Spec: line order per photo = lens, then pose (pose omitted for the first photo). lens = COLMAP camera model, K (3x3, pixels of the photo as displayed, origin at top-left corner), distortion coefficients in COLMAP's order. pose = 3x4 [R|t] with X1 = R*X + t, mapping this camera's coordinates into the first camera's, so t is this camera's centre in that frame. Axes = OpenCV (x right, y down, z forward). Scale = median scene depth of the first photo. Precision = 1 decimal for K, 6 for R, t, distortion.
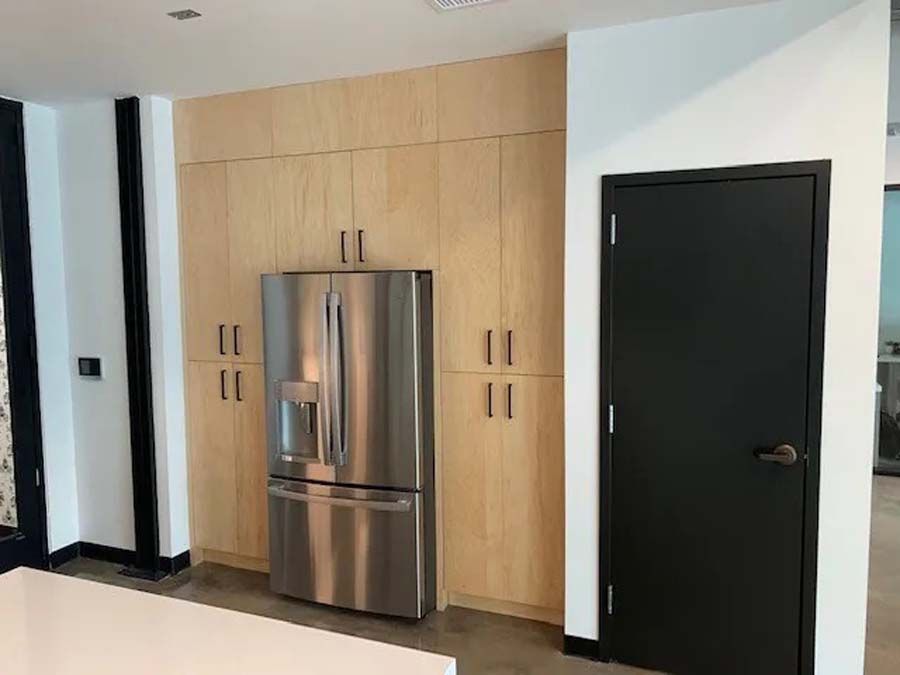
lens RADIAL K [[694.8, 0, 450.0], [0, 694.8, 337.5], [0, 0, 1]] dist [0.001832, 0.000281]
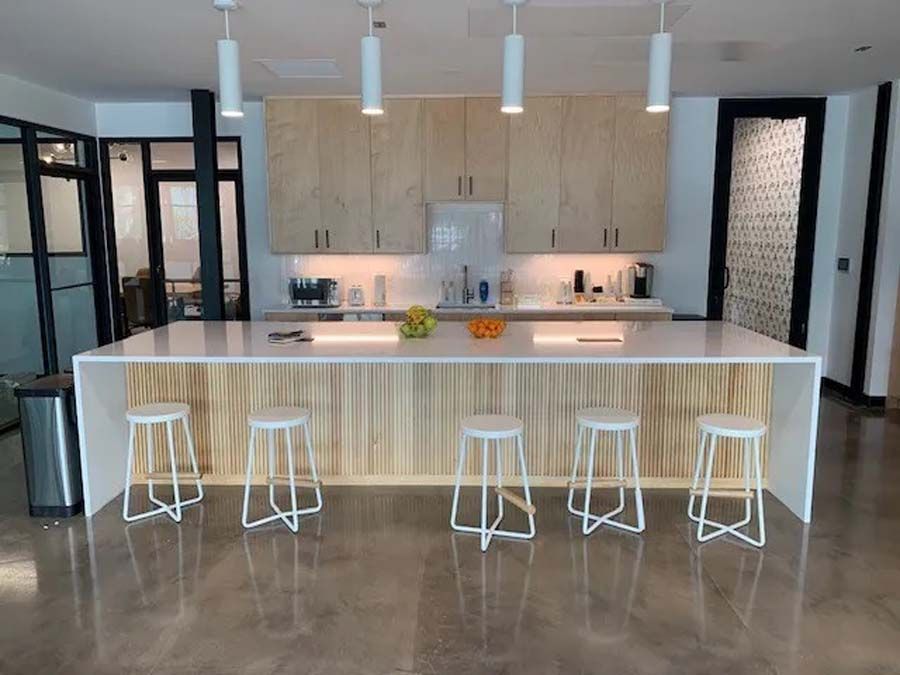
lens RADIAL K [[694.8, 0, 450.0], [0, 694.8, 337.5], [0, 0, 1]] dist [0.001832, 0.000281]
pose [[0.351863, 0.157193, -0.922758, 0.634745], [-0.077496, 0.987306, 0.138638, 0.056909], [0.932838, 0.022729, 0.359578, -0.373327]]
